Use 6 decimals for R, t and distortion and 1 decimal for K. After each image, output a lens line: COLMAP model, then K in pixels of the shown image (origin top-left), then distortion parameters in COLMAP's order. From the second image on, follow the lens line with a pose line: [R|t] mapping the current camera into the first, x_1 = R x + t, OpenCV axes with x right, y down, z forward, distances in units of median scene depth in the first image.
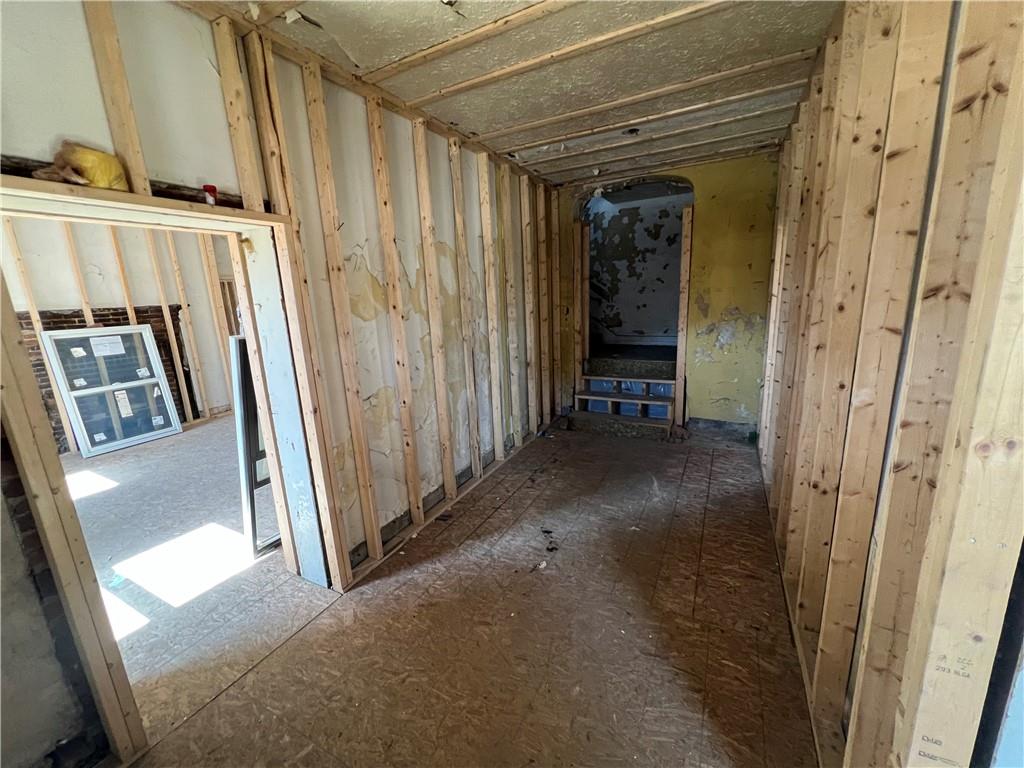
lens RADIAL K [[410.2, 0, 512.0], [0, 410.2, 384.0], [0, 0, 1]] dist [0.000073, 0.000019]
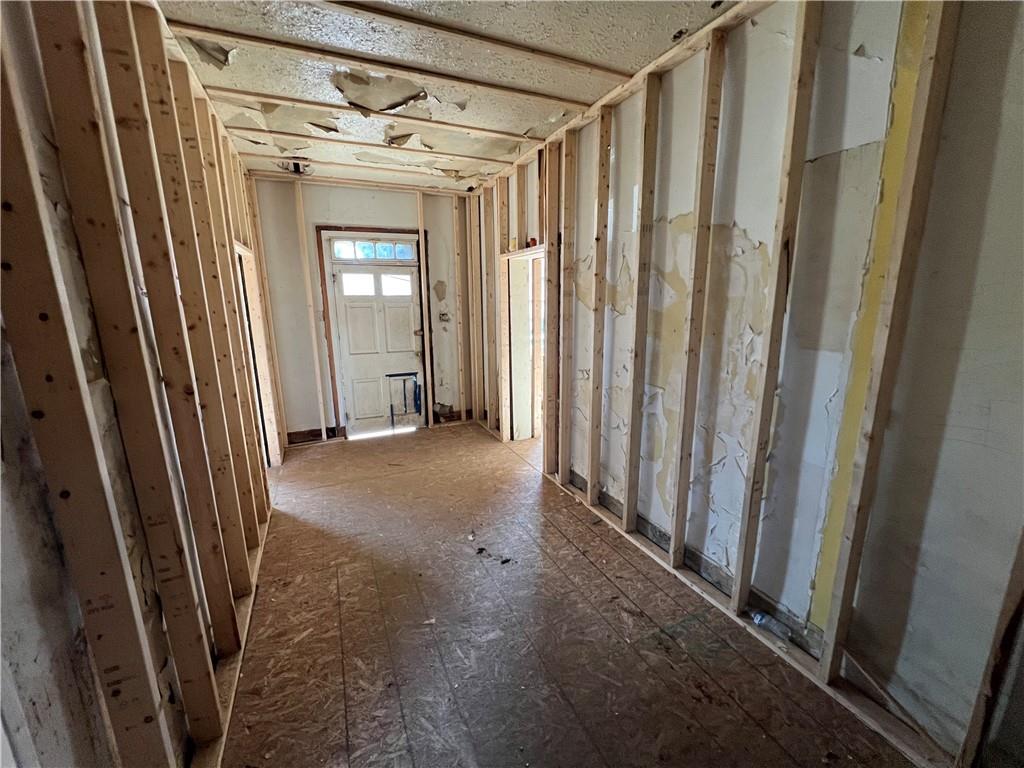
lens RADIAL K [[410.2, 0, 512.0], [0, 410.2, 384.0], [0, 0, 1]] dist [0.000073, 0.000019]
pose [[-0.606829, 0.224081, -0.762592, 0.725373], [-0.133556, 0.917049, 0.375744, -0.358746], [0.783532, 0.329860, -0.526565, 1.455036]]
